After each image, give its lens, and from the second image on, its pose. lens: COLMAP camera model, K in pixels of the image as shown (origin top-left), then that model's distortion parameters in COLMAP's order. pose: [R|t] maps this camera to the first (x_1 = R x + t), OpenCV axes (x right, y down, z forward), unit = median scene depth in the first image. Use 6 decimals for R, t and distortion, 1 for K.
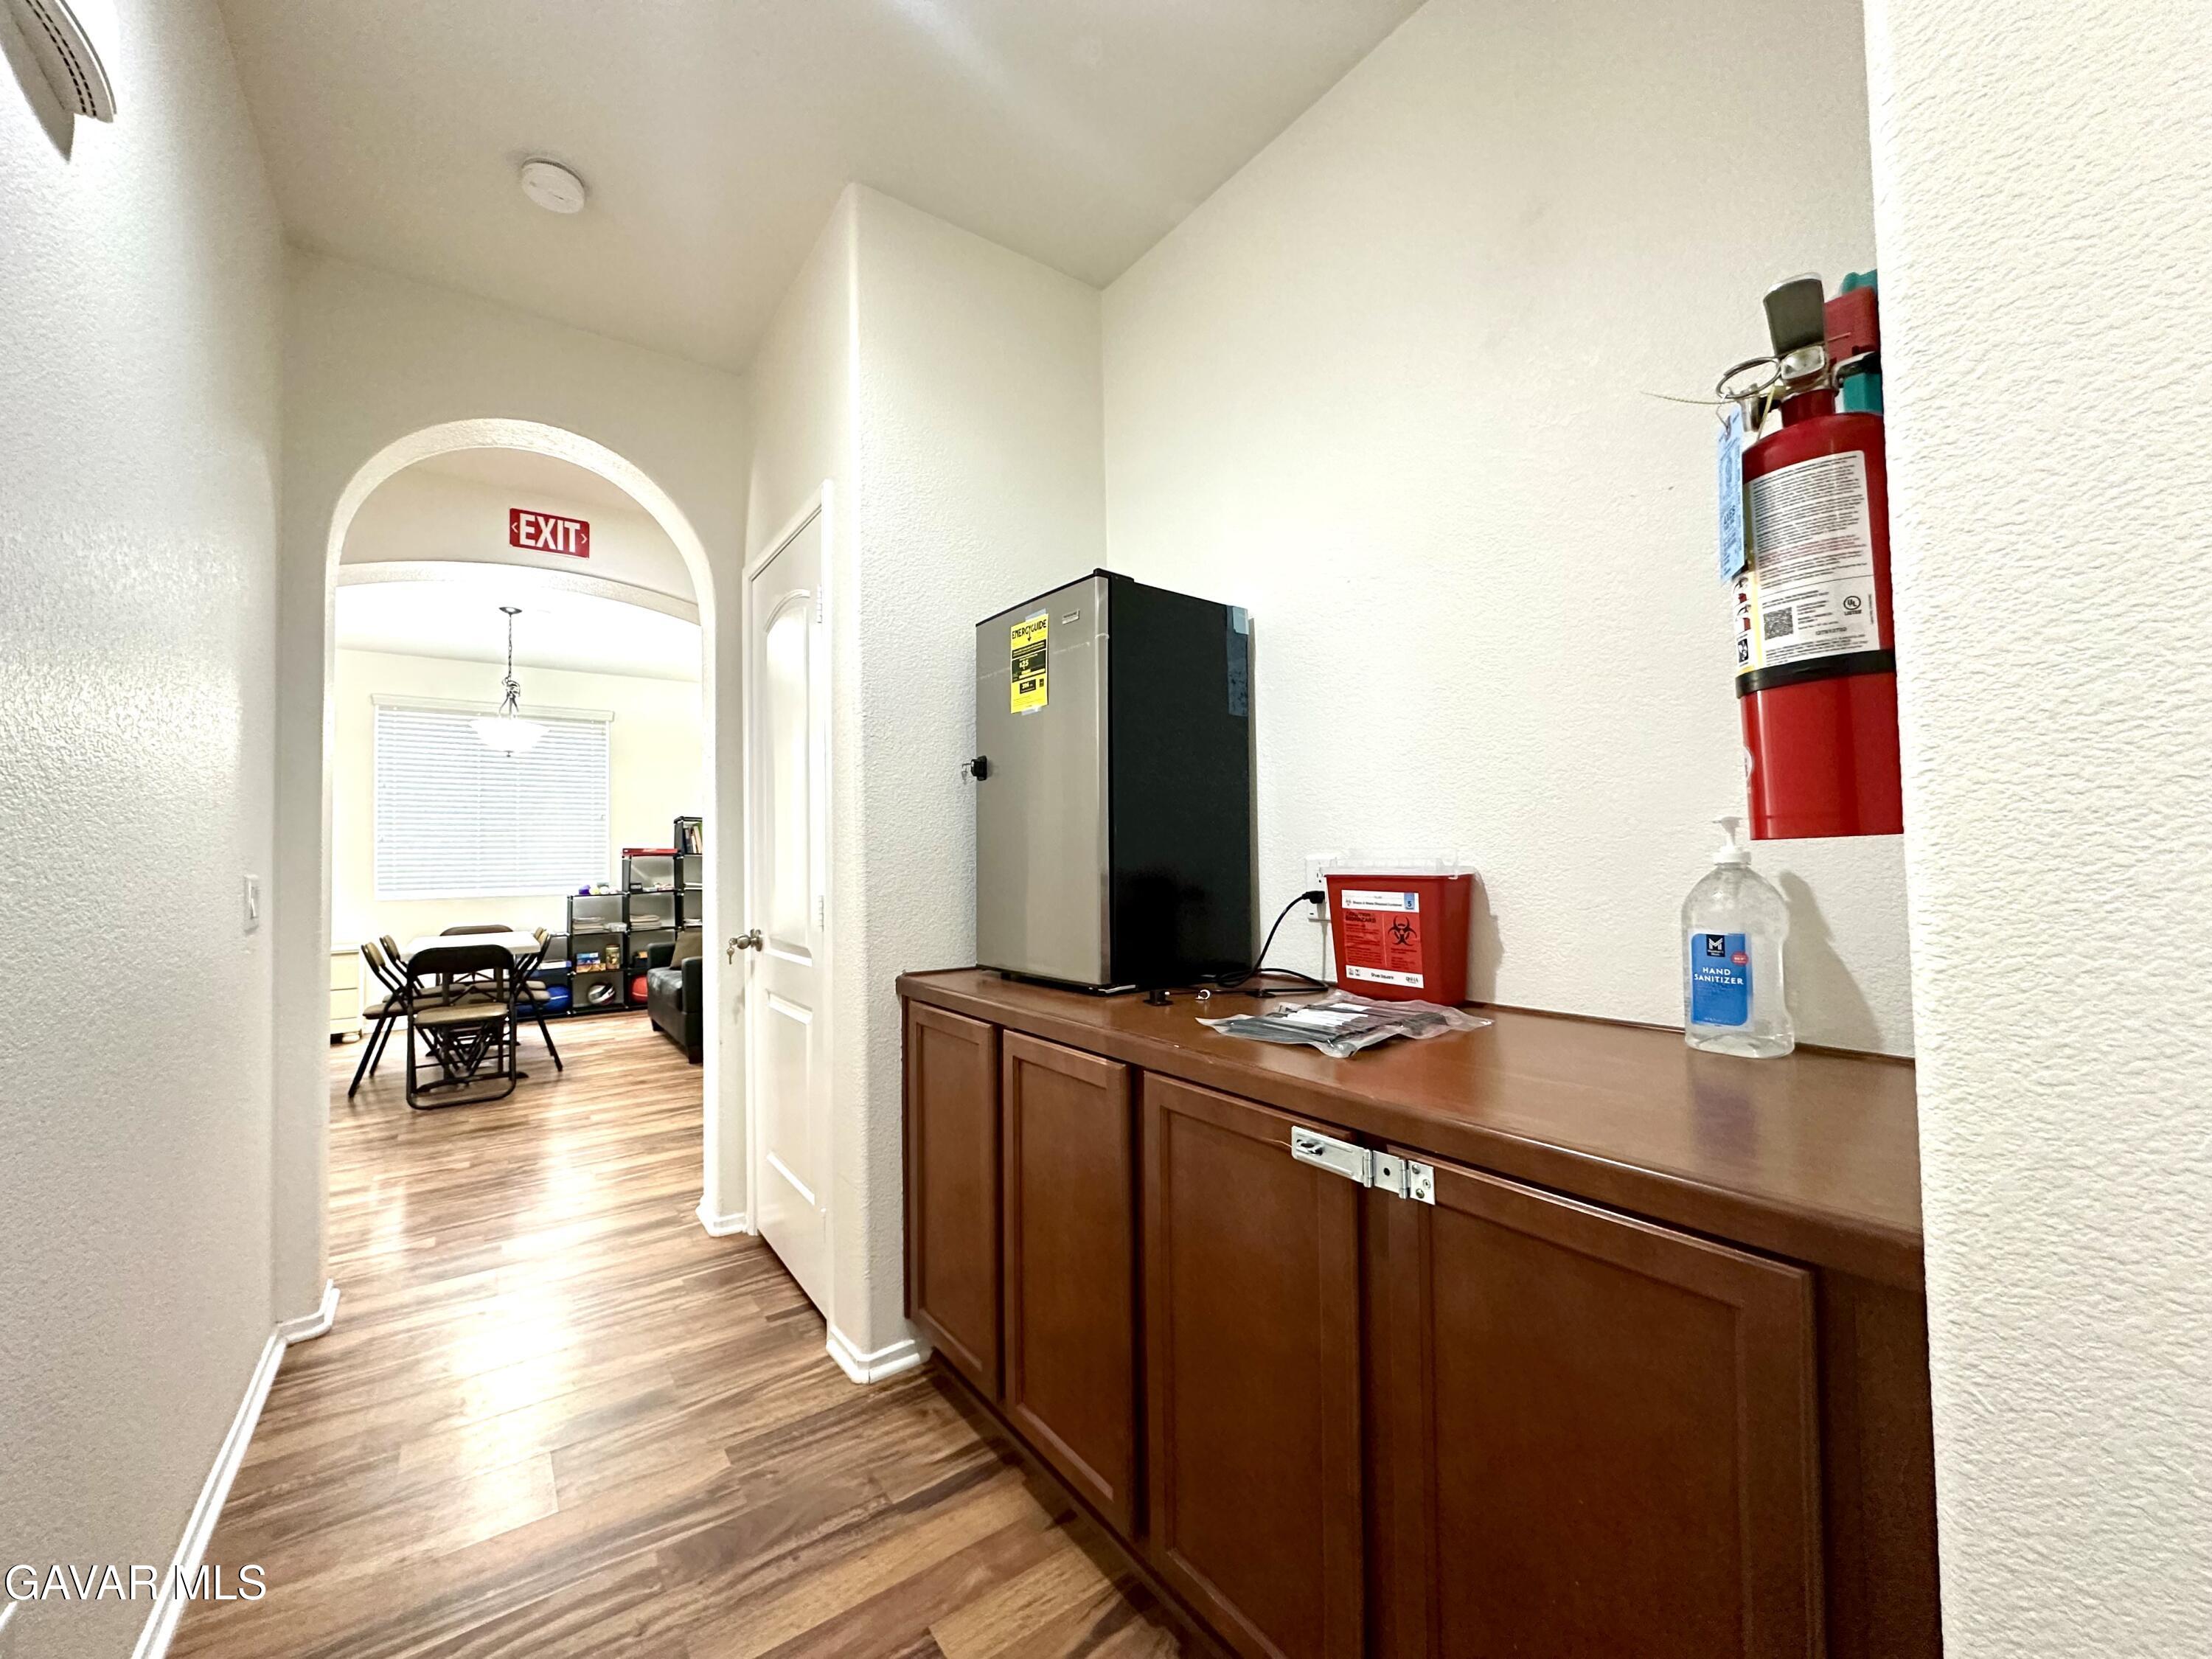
lens RADIAL K [[880.4, 0, 1105.0], [0, 880.4, 830.6], [0, 0, 1]] dist [-0.005358, 0.000577]
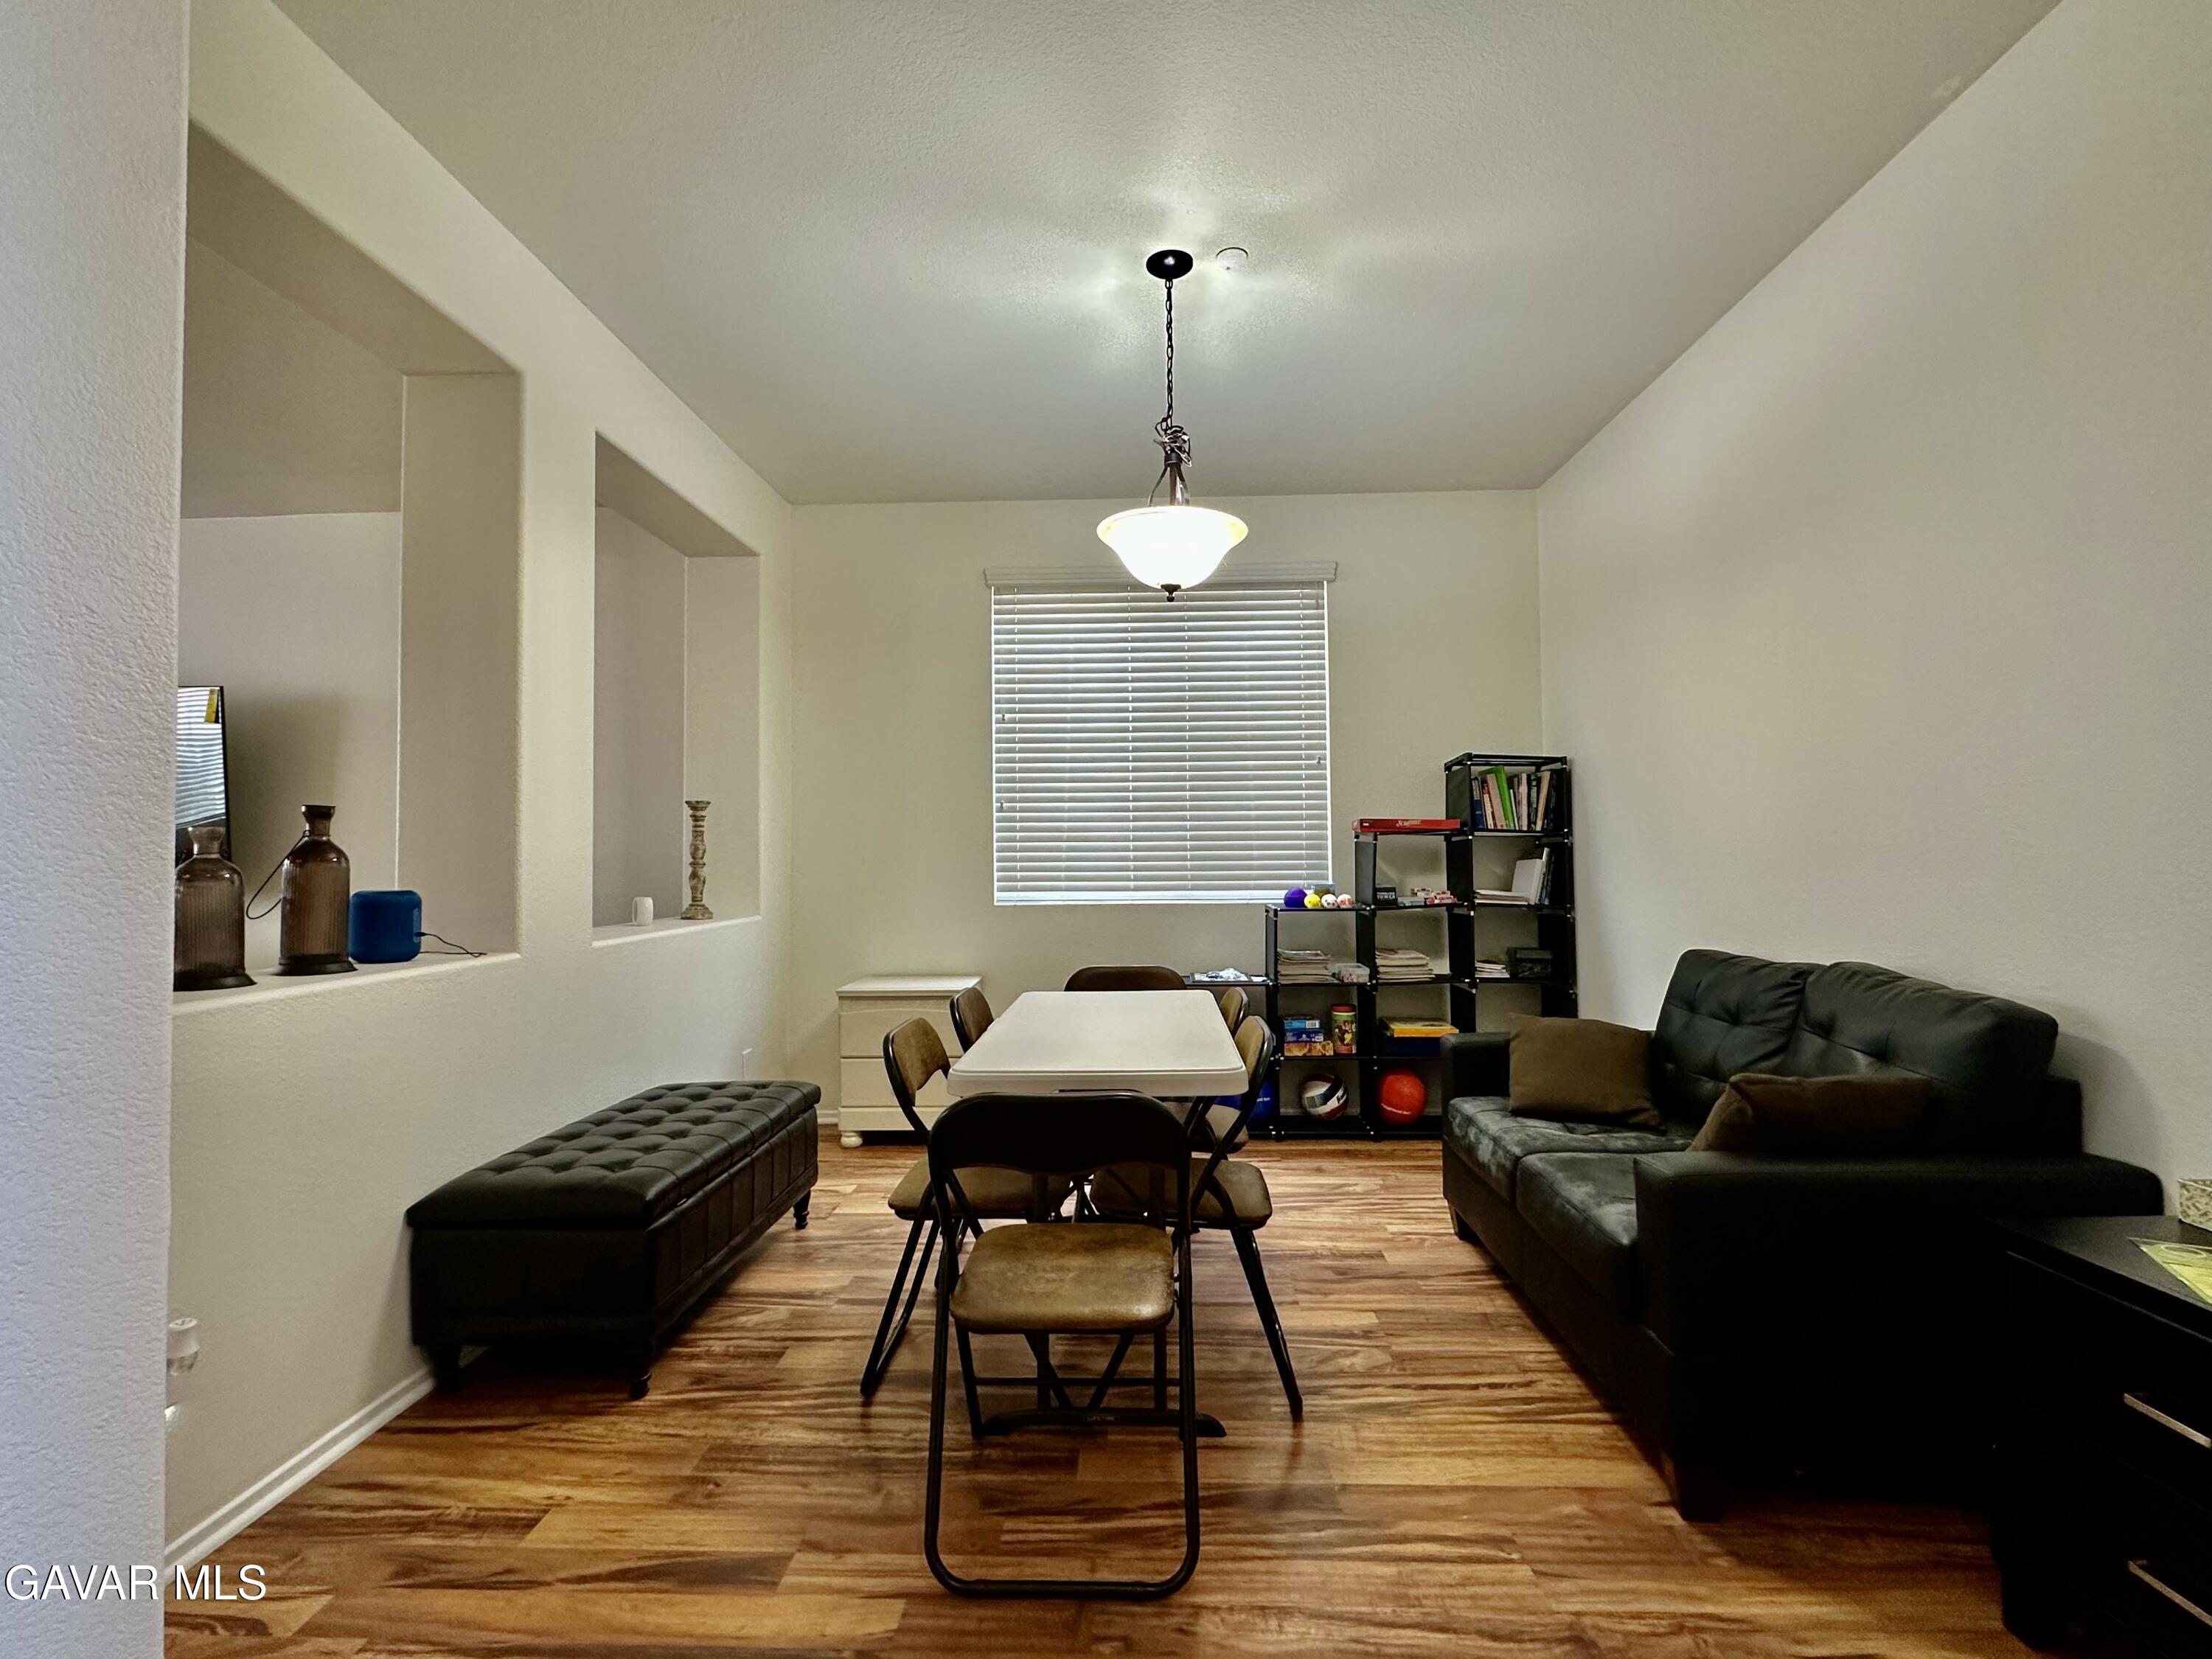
lens RADIAL K [[1030.7, 0, 1106.0], [0, 1030.7, 829.5], [0, 0, 1]] dist [-0.001451, -0.000146]
pose [[0.786856, -0.005576, -0.617111, -0.297503], [0.013668, 0.999871, 0.008394, 0.019171], [0.616985, -0.015039, 0.786831, 0.440761]]
